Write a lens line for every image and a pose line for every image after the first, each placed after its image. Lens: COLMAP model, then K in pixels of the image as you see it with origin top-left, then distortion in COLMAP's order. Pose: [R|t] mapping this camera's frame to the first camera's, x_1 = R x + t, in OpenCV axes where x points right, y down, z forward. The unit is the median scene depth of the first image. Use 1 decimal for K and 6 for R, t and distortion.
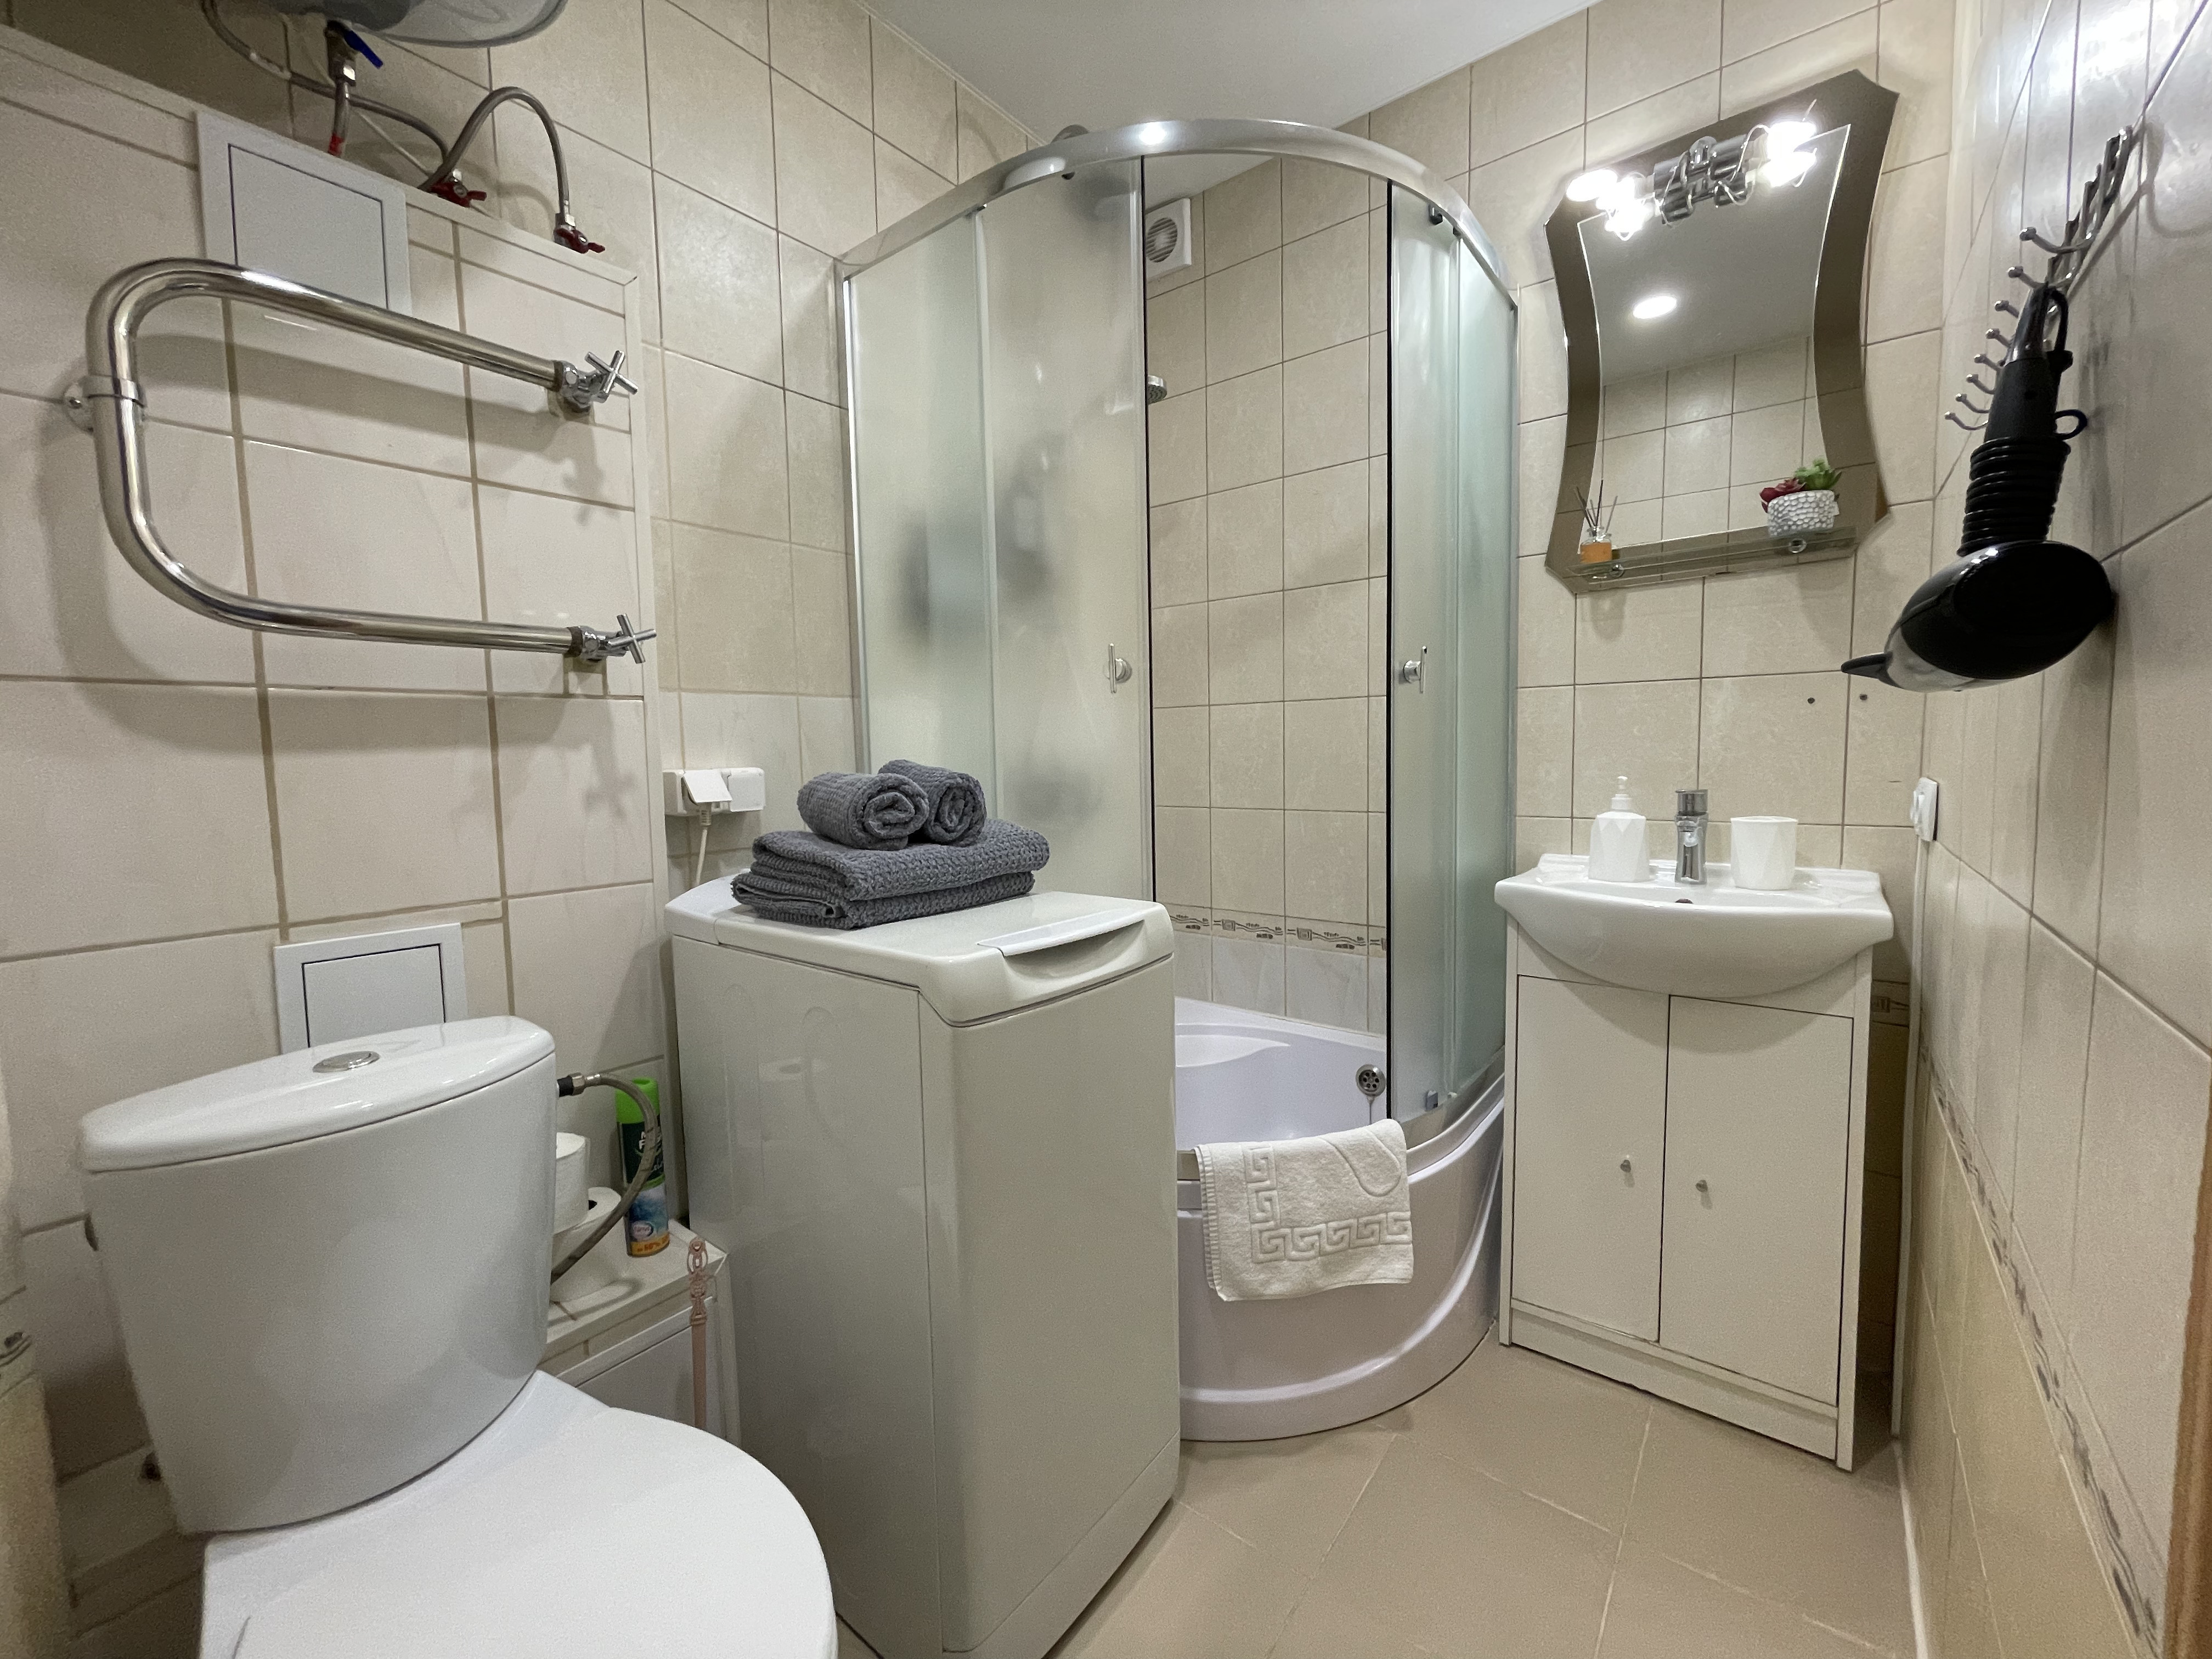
lens RADIAL K [[899.4, 0, 1113.1], [0, 899.4, 824.3], [0, 0, 1]] dist [0.000538, 0.000955]
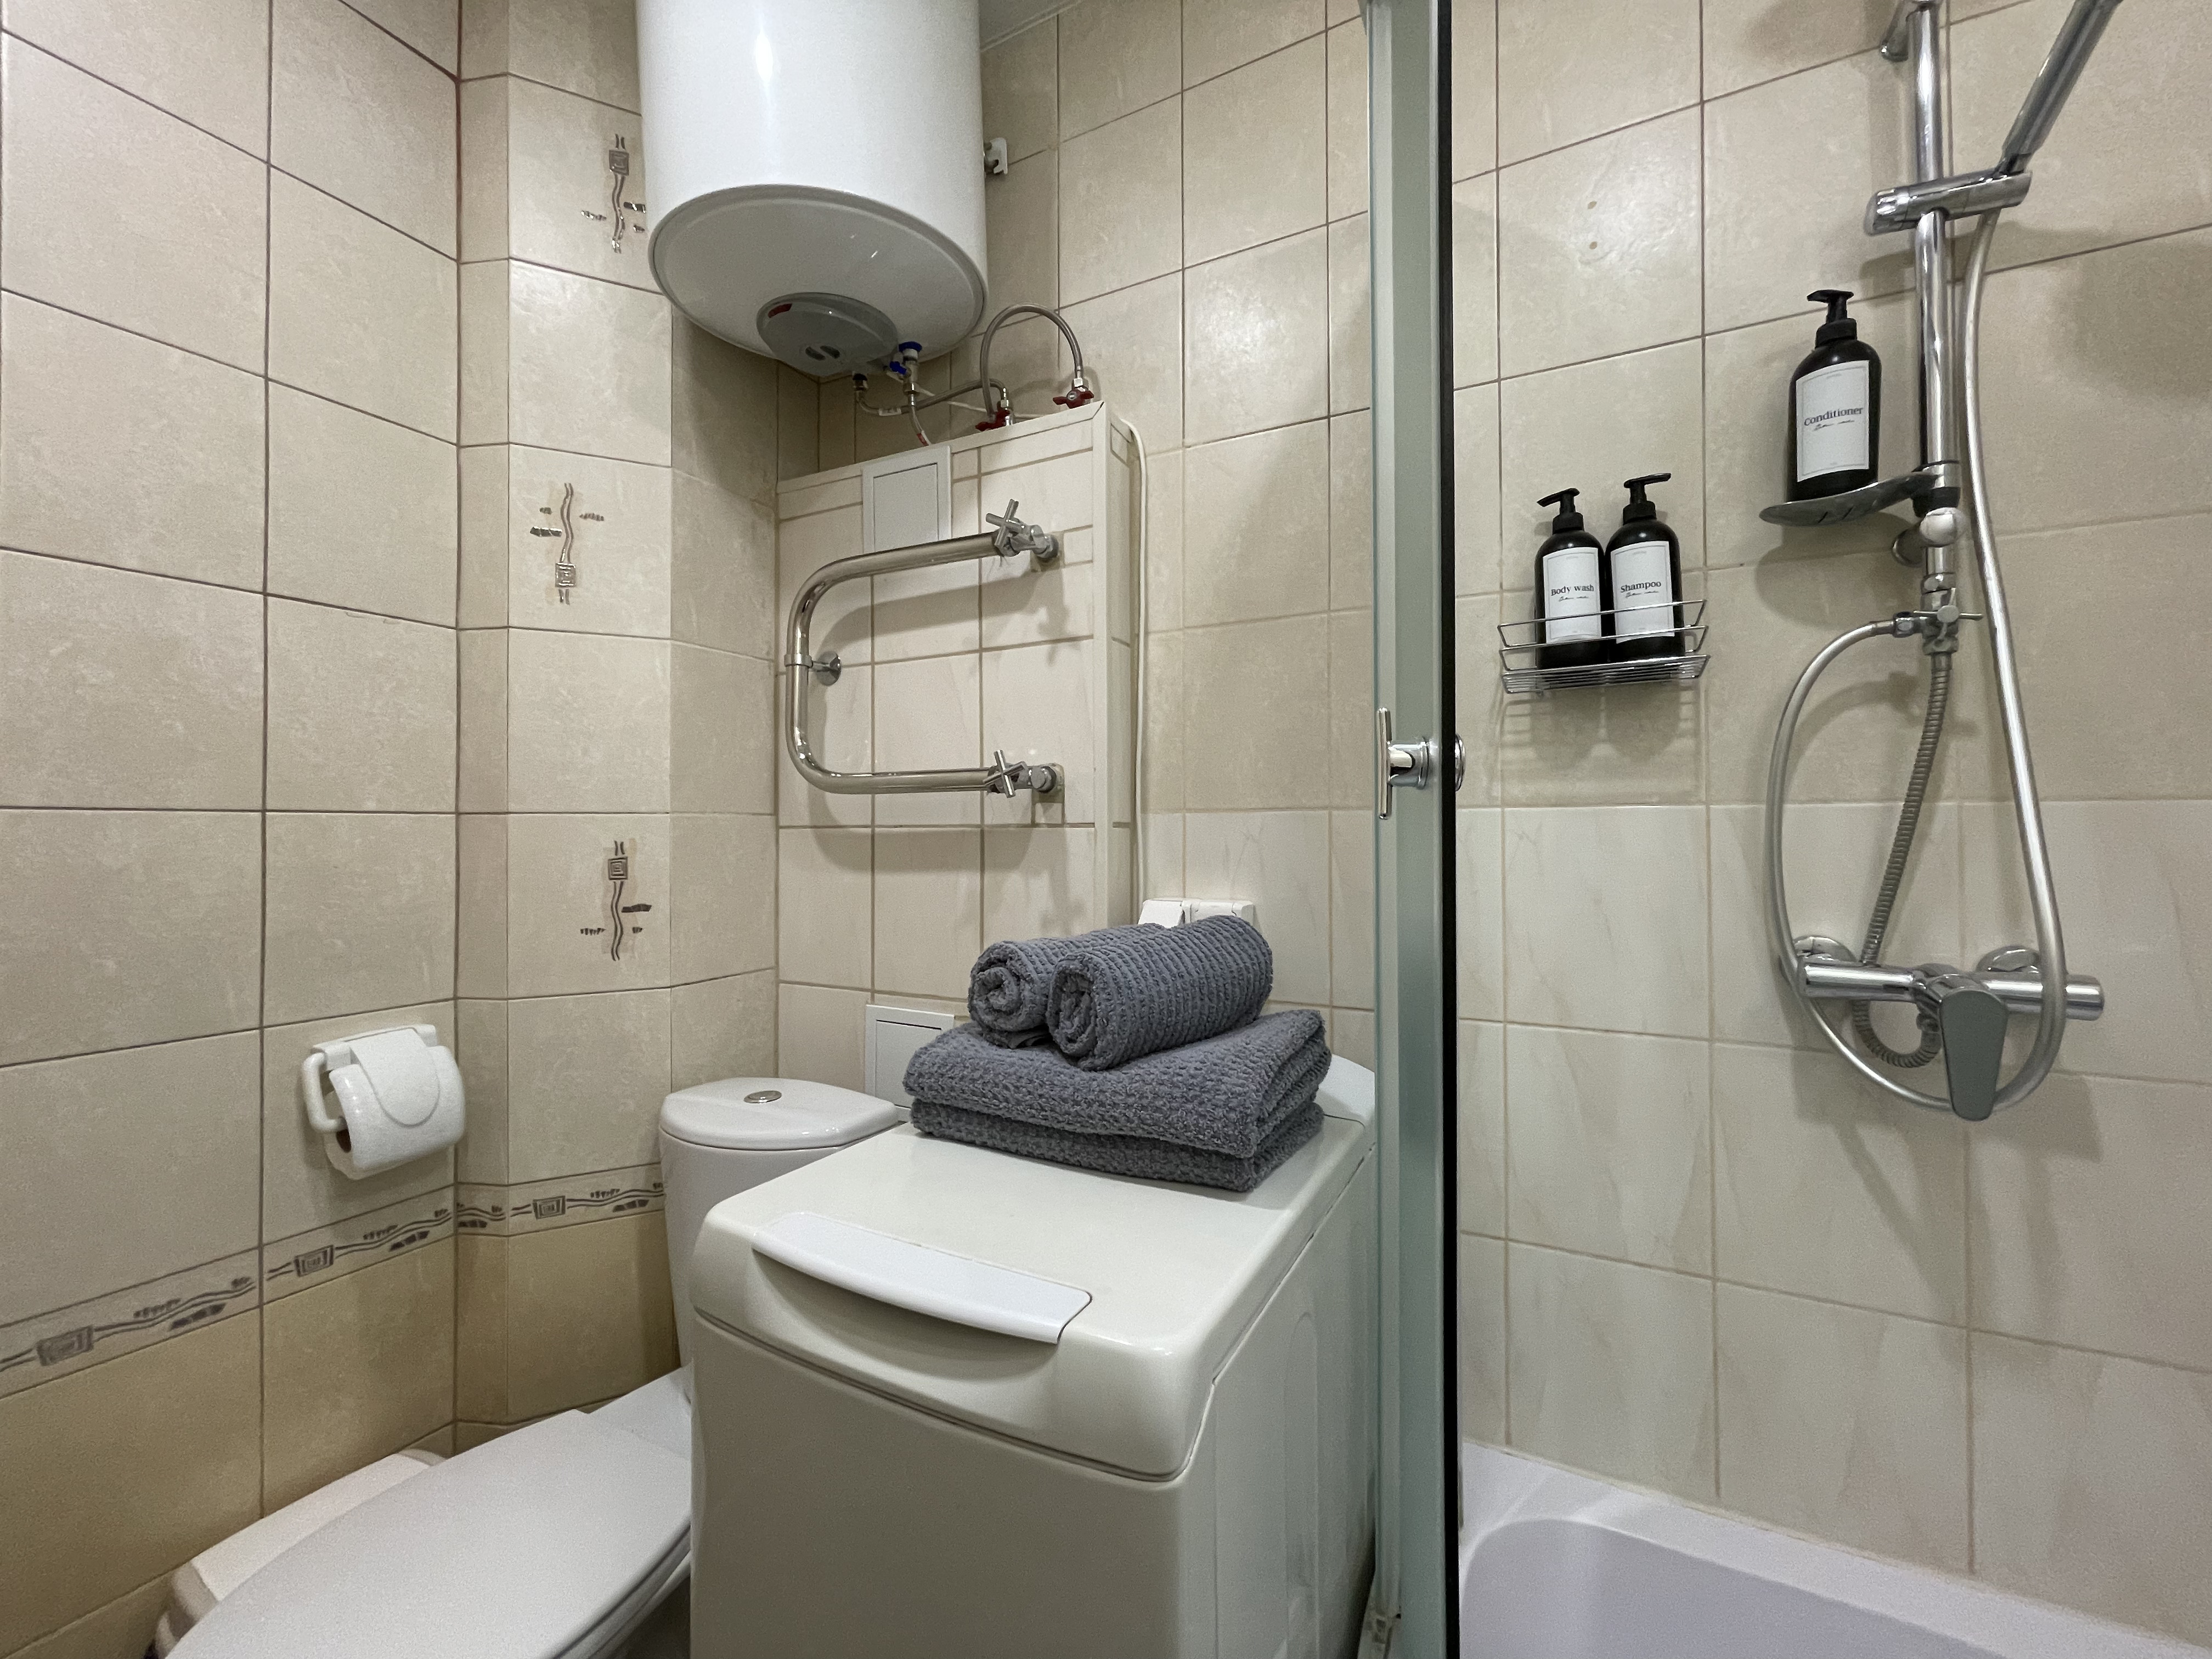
lens RADIAL K [[899.4, 0, 1102.7], [0, 899.4, 821.8], [0, 0, 1]] dist [0.000538, 0.000955]
pose [[0.174880, 0.008991, -0.984549, 0.484870], [-0.080564, 0.996736, -0.005207, -0.155114], [0.981288, 0.080229, 0.175033, 0.931896]]
